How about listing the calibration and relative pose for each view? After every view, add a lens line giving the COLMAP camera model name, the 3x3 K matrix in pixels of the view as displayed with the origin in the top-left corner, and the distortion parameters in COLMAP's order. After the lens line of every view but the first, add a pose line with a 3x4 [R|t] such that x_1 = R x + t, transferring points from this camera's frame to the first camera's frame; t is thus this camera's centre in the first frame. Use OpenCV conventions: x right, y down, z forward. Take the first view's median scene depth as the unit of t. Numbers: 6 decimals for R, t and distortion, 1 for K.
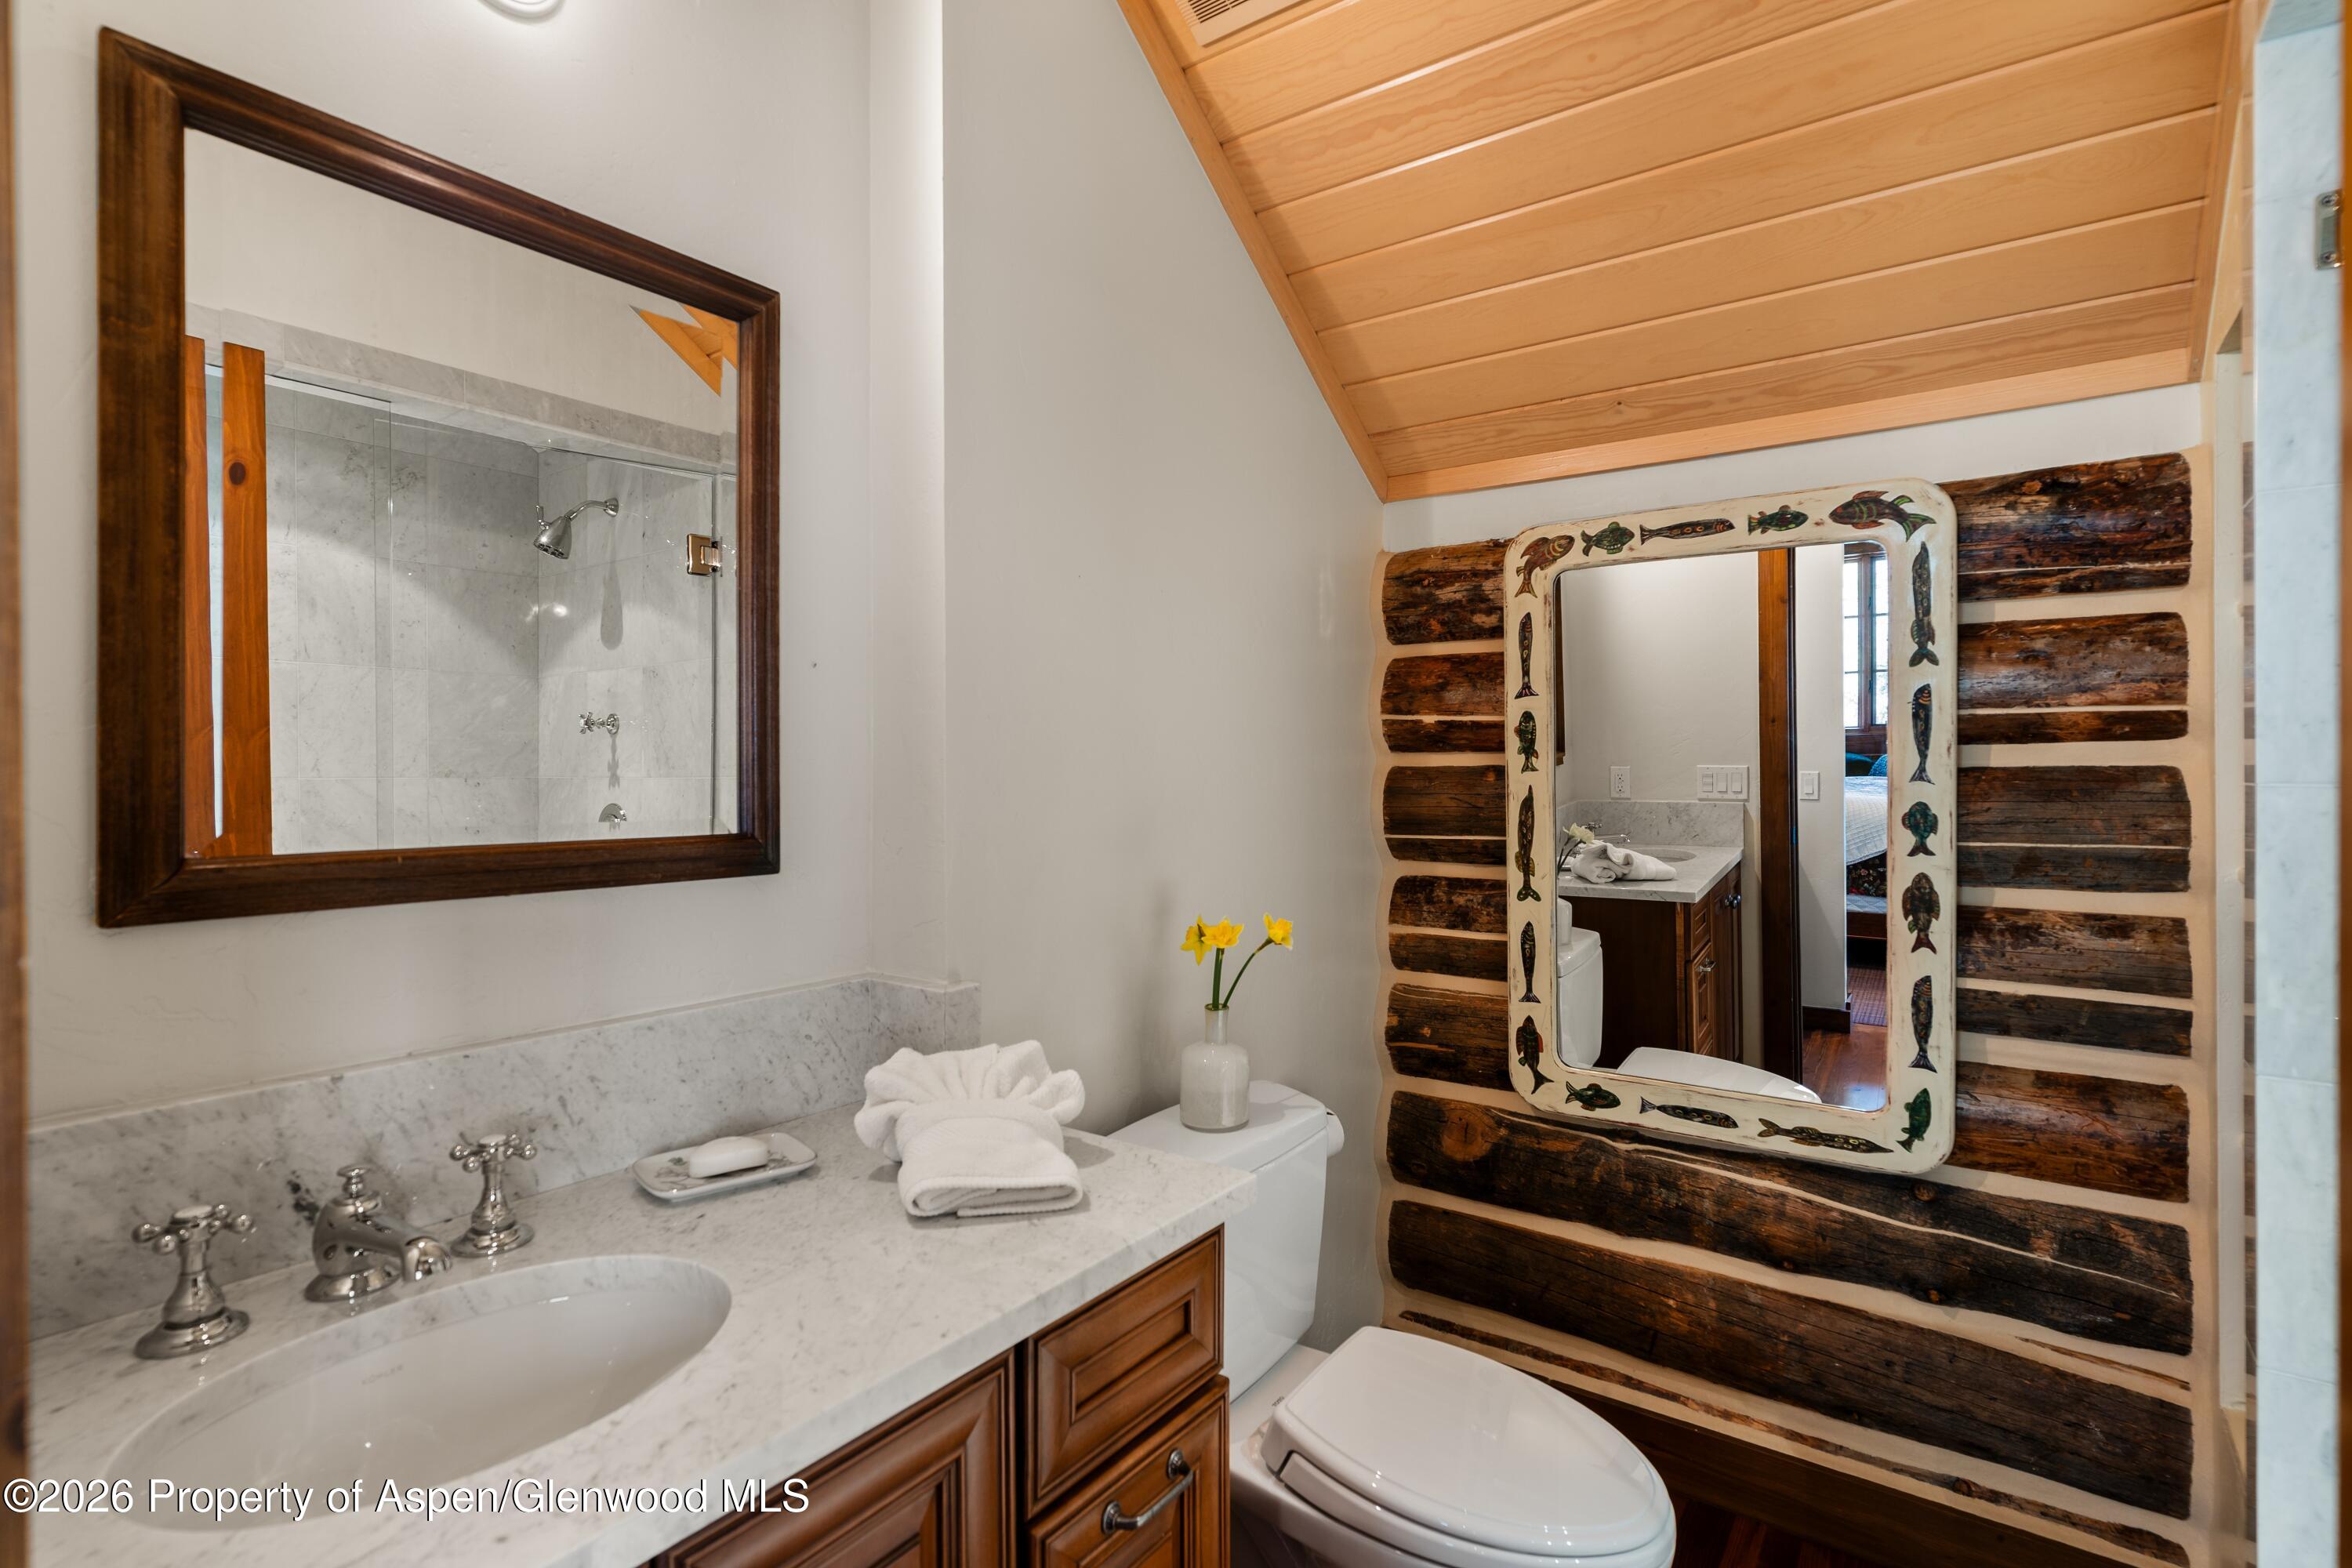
lens RADIAL K [[1136.8, 0, 1175.8], [0, 1136.8, 775.9], [0, 0, 1]] dist [0.000439, -0.000141]
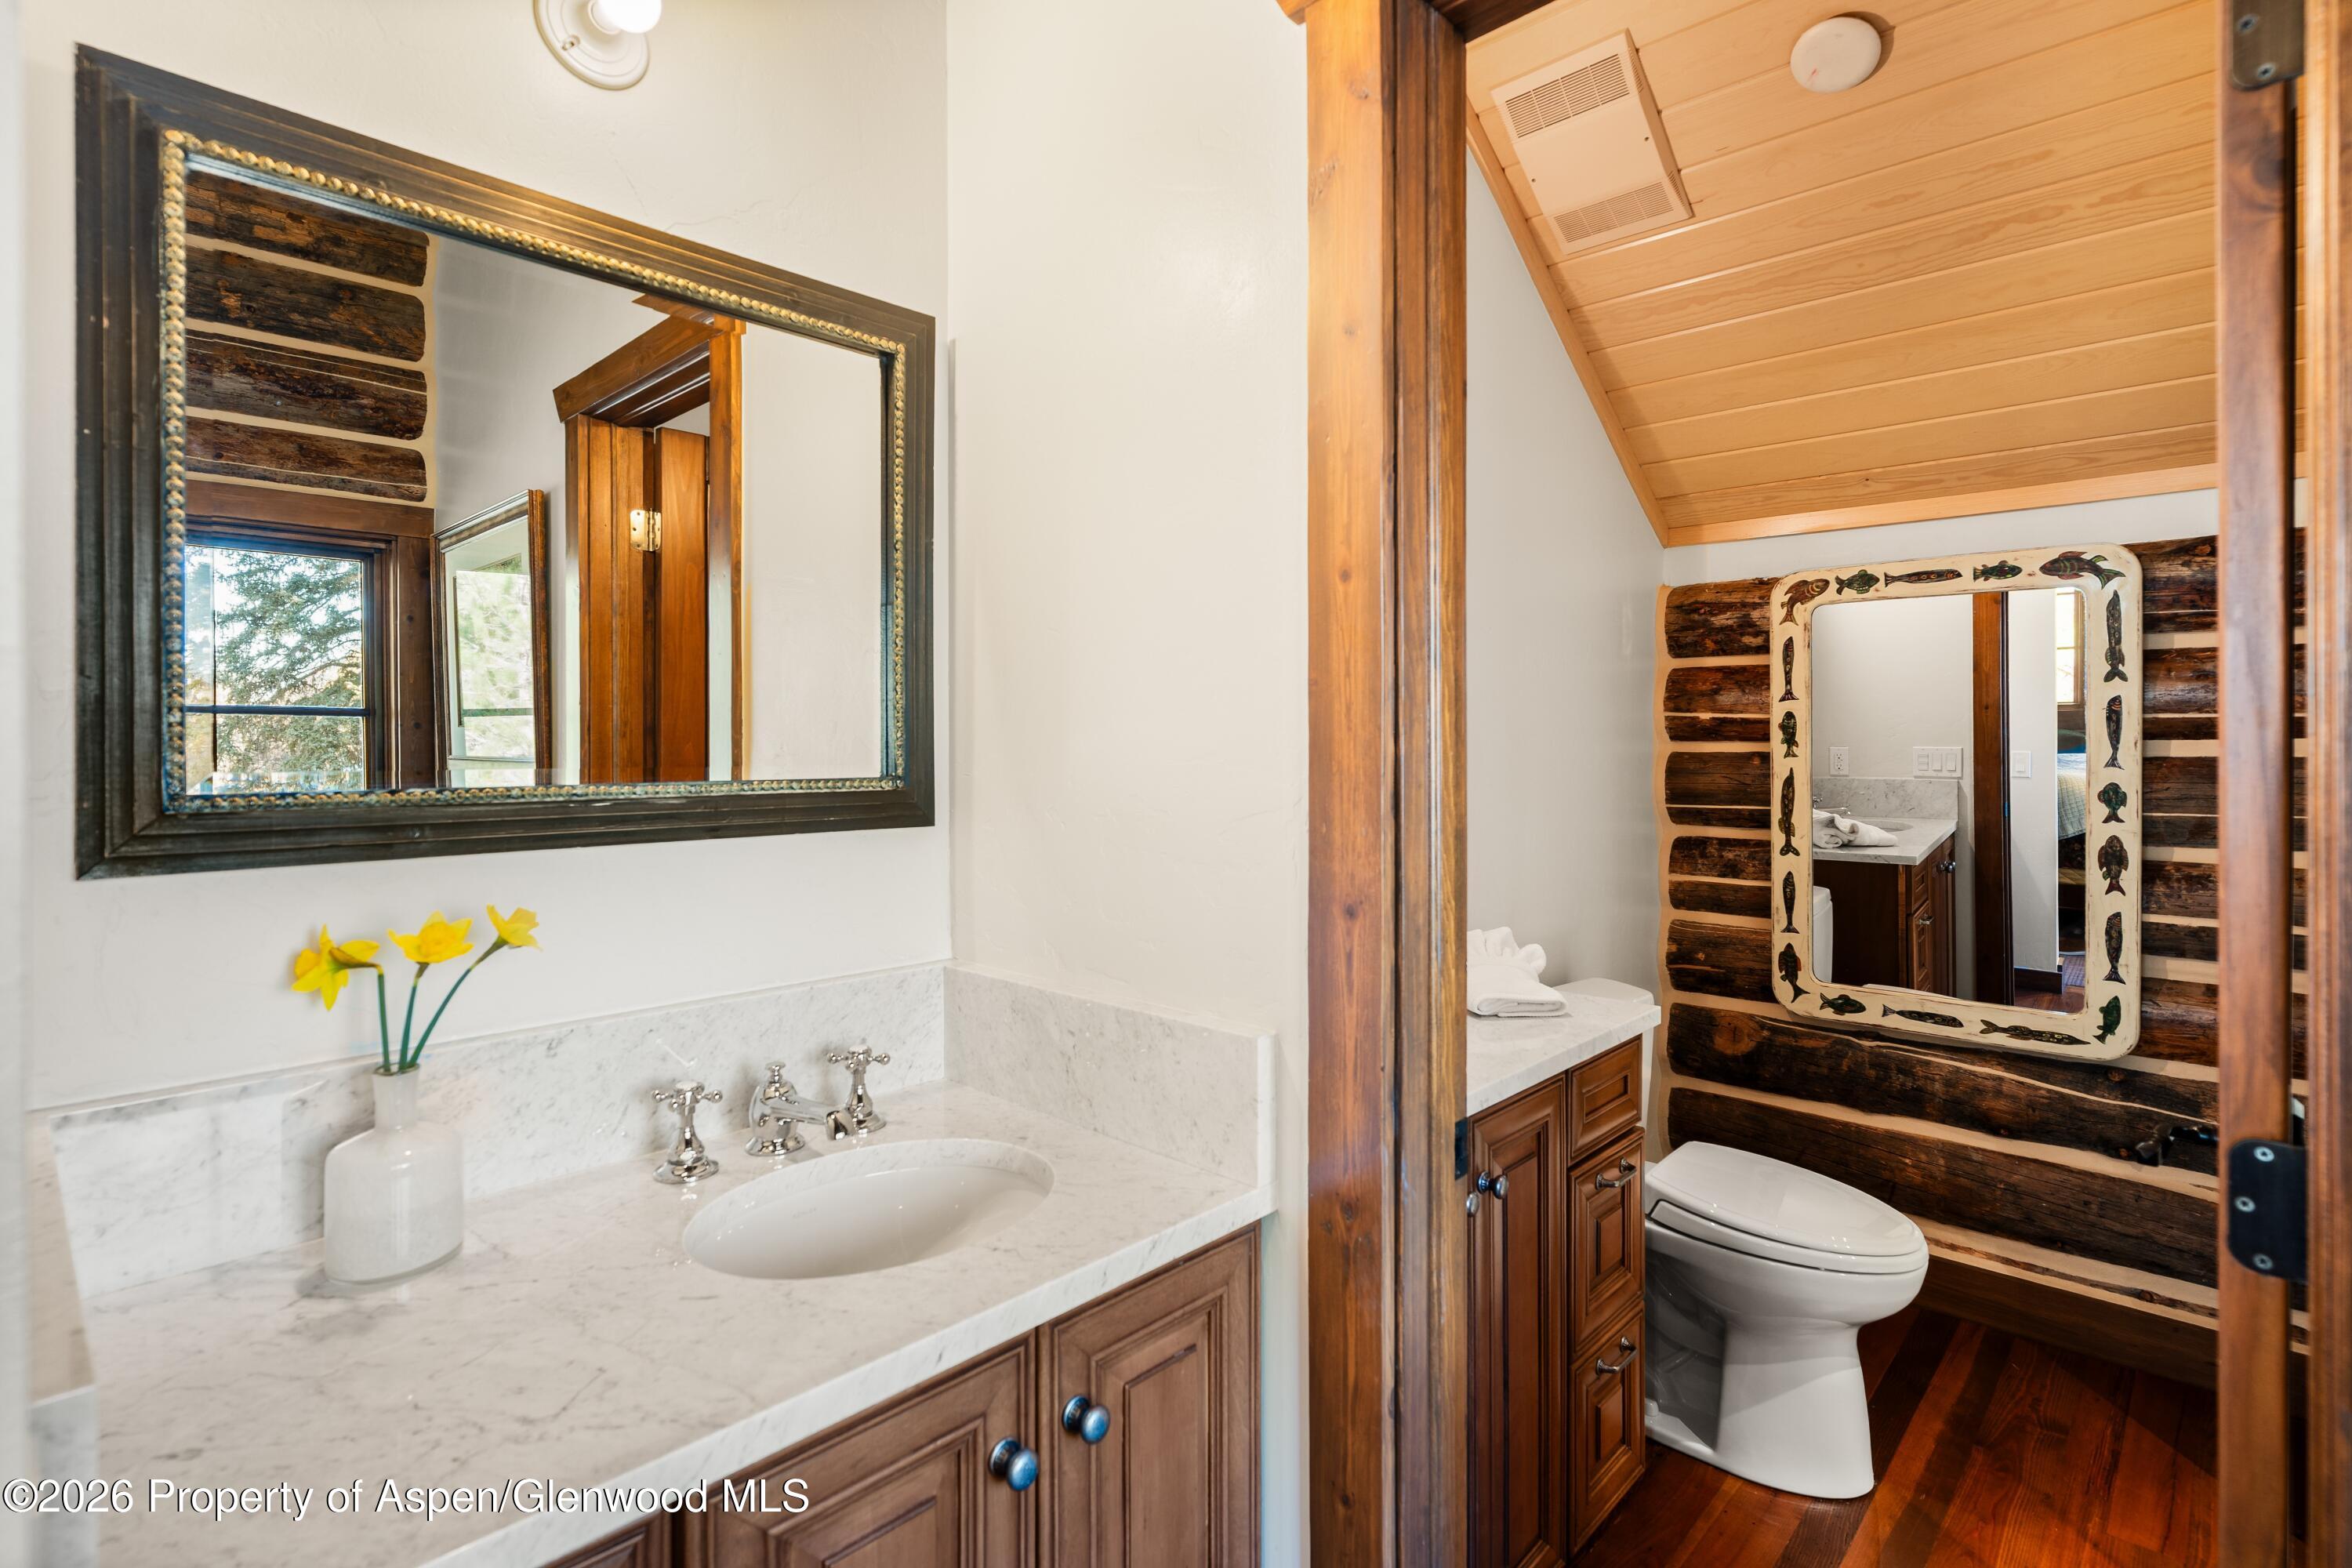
lens RADIAL K [[1136.8, 0, 1177.2], [0, 1136.8, 748.2], [0, 0, 1]] dist [0.000439, -0.000141]
pose [[0.991793, 0.001956, -0.127839, -0.244310], [-0.001802, 0.999998, 0.001321, -0.015952], [0.127841, -0.001079, 0.991794, -0.429065]]
